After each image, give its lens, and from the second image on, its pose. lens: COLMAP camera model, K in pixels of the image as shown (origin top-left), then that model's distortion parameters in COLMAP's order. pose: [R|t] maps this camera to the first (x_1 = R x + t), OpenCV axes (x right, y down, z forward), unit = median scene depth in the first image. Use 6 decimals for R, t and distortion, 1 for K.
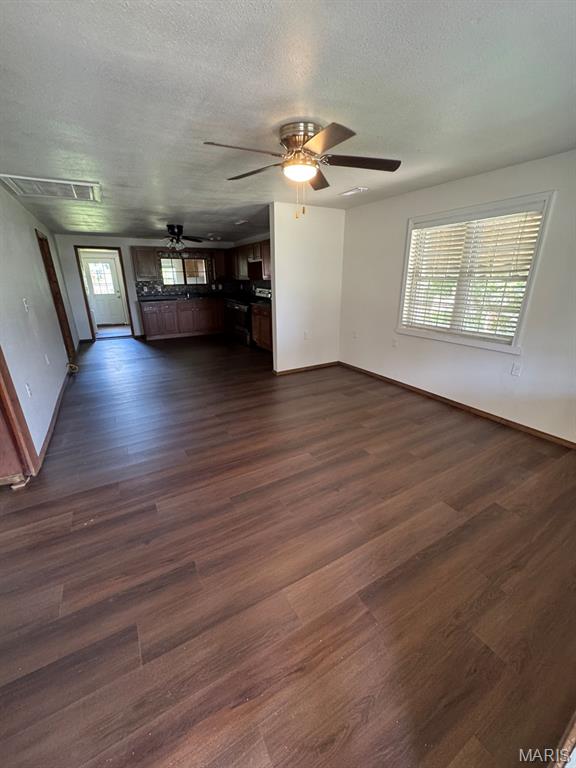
lens RADIAL K [[309.7, 0, 288.0], [0, 309.7, 384.0], [0, 0, 1]] dist [0.000786, -0.000017]
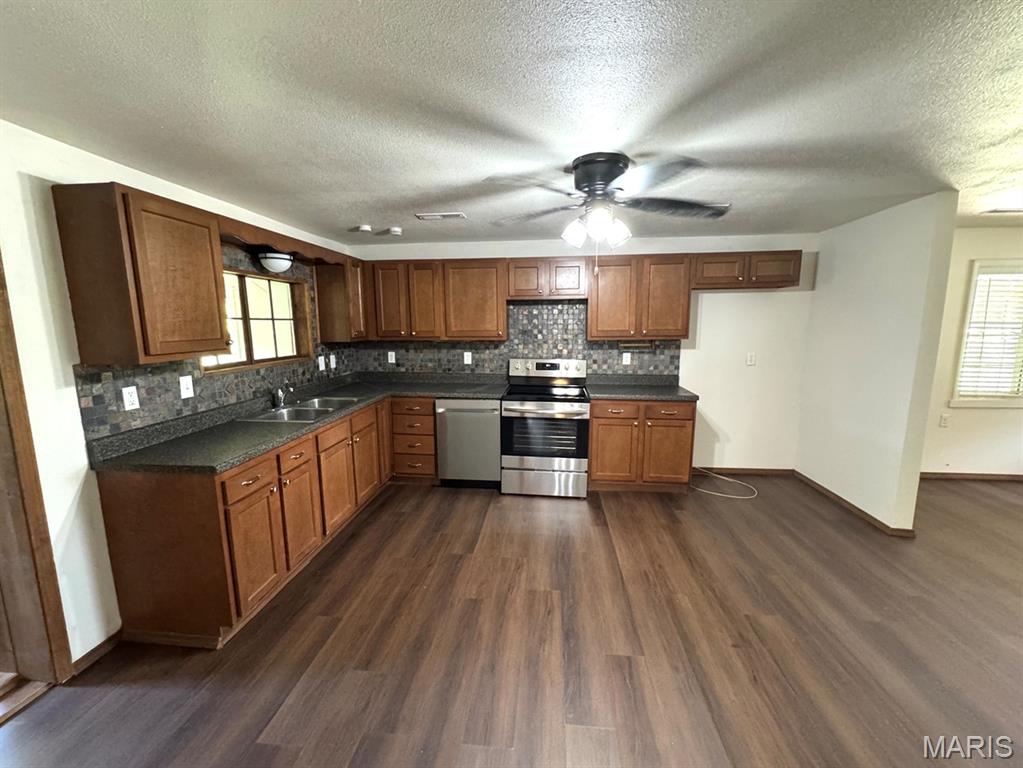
lens RADIAL K [[412.6, 0, 511.5], [0, 412.6, 384.0], [0, 0, 1]] dist [0.000786, -0.000017]
pose [[0.594980, -0.112128, 0.795880, -1.165156], [0.266293, 0.961794, -0.063571, -0.494971], [-0.758344, 0.249761, 0.602107, 1.371953]]
